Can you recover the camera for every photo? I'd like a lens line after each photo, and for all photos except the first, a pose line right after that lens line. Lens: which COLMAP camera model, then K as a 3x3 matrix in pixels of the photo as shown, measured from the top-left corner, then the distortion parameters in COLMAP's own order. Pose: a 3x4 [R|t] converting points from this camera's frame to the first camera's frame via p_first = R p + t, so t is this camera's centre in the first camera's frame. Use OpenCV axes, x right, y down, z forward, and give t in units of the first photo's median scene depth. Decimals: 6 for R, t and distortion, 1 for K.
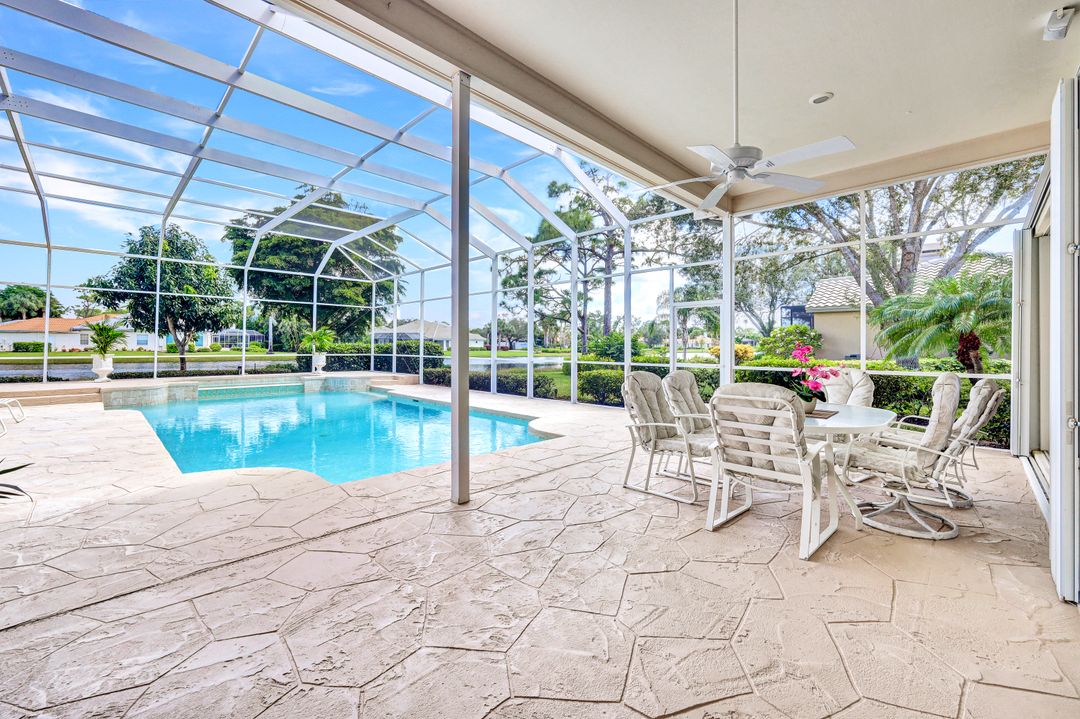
lens RADIAL K [[437.5, 0, 538.7], [0, 437.5, 343.7], [0, 0, 1]] dist [-0.000424, 0.000016]
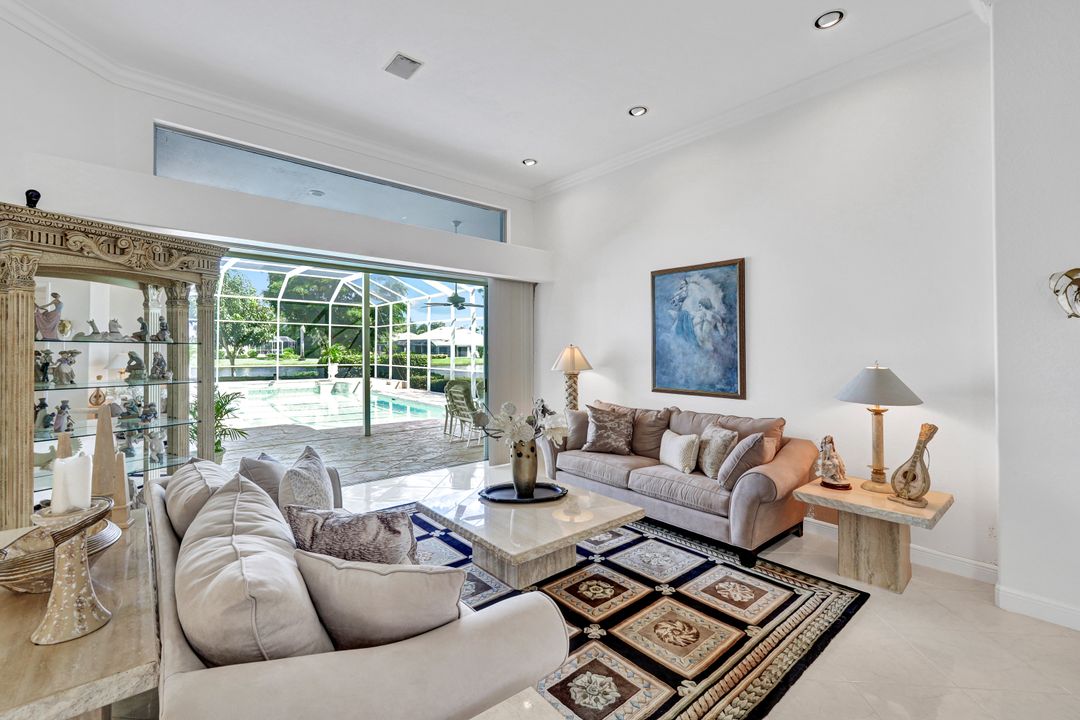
lens RADIAL K [[467.8, 0, 540.0], [0, 467.8, 360.0], [0, 0, 1]] dist [0.013018, 0.000003]
pose [[0.996427, 0.006462, -0.084209, 0.224864], [-0.004508, 0.999717, 0.023377, -0.024224], [0.084336, -0.022914, 0.996174, -0.331539]]
